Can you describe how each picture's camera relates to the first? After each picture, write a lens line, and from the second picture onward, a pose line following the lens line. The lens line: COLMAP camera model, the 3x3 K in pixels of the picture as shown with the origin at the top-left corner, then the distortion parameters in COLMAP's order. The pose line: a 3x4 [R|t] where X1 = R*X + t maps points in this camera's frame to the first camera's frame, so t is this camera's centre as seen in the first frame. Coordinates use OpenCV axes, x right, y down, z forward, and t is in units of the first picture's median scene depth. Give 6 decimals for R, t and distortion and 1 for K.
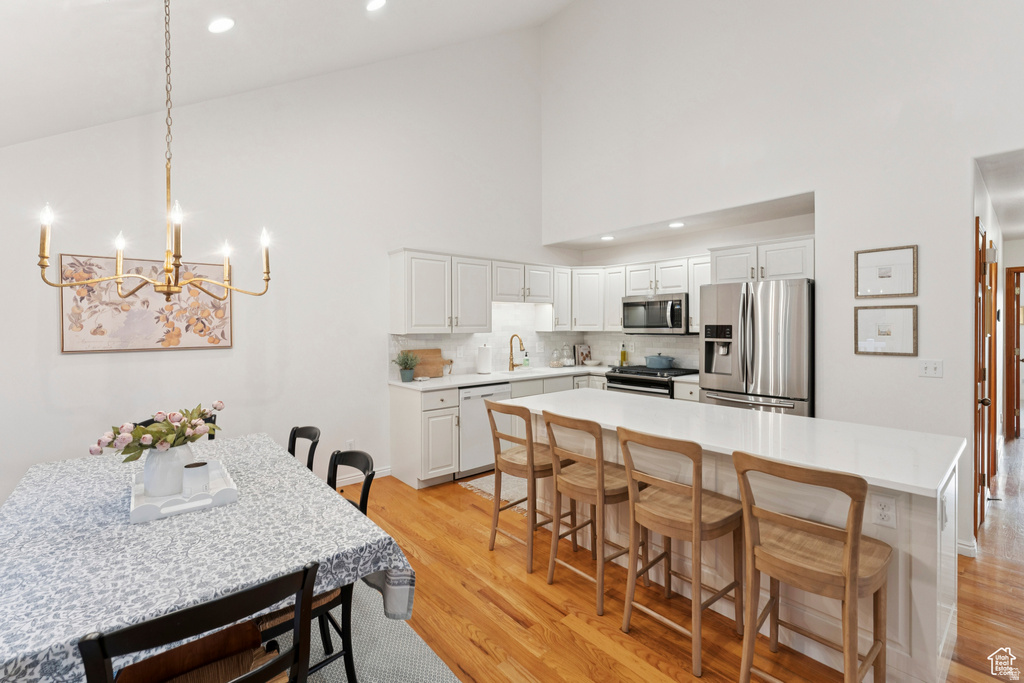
lens RADIAL K [[451.9, 0, 511.5], [0, 451.9, 330.9], [0, 0, 1]] dist [-0.001766, 0.000005]
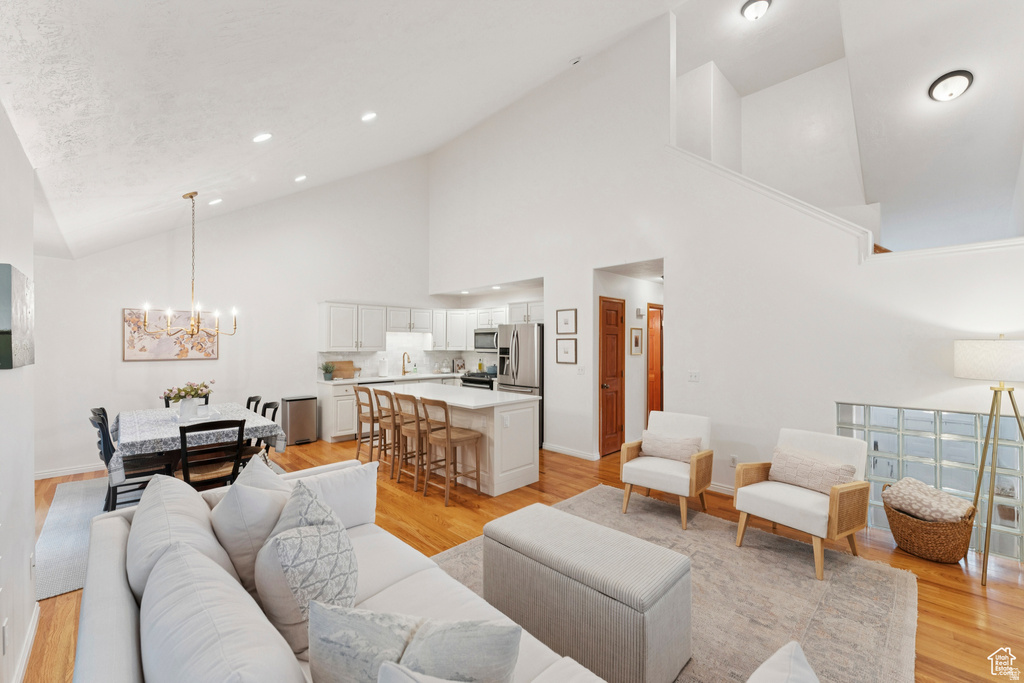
lens RADIAL K [[408.9, 0, 512.5], [0, 408.9, 342.2], [0, 0, 1]] dist [-0.002593, -0.000553]
pose [[0.997305, 0.006185, 0.073105, 0.443197], [-0.004892, 0.999829, -0.017843, -0.006407], [-0.073203, 0.017438, 0.997165, -0.728759]]
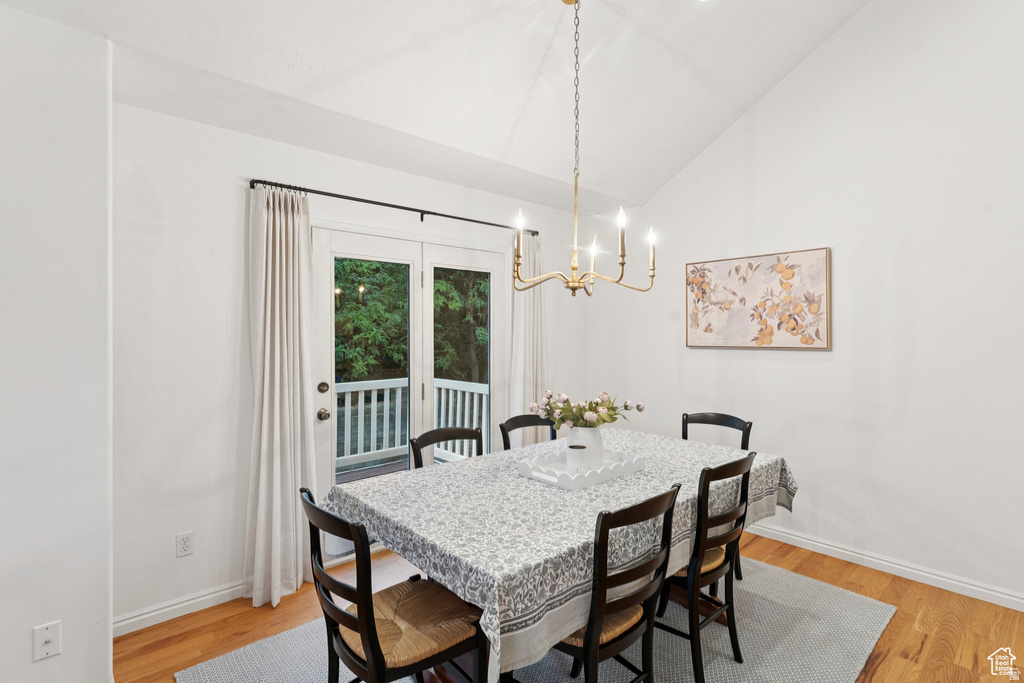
lens RADIAL K [[491.6, 0, 509.8], [0, 491.6, 333.6], [0, 0, 1]] dist [-0.001422, -0.000038]
pose [[0.029749, 0.002784, -0.999554, 0.254340], [-0.015329, 0.999880, 0.002329, 0.015608], [0.999440, 0.015253, 0.029788, 0.445045]]
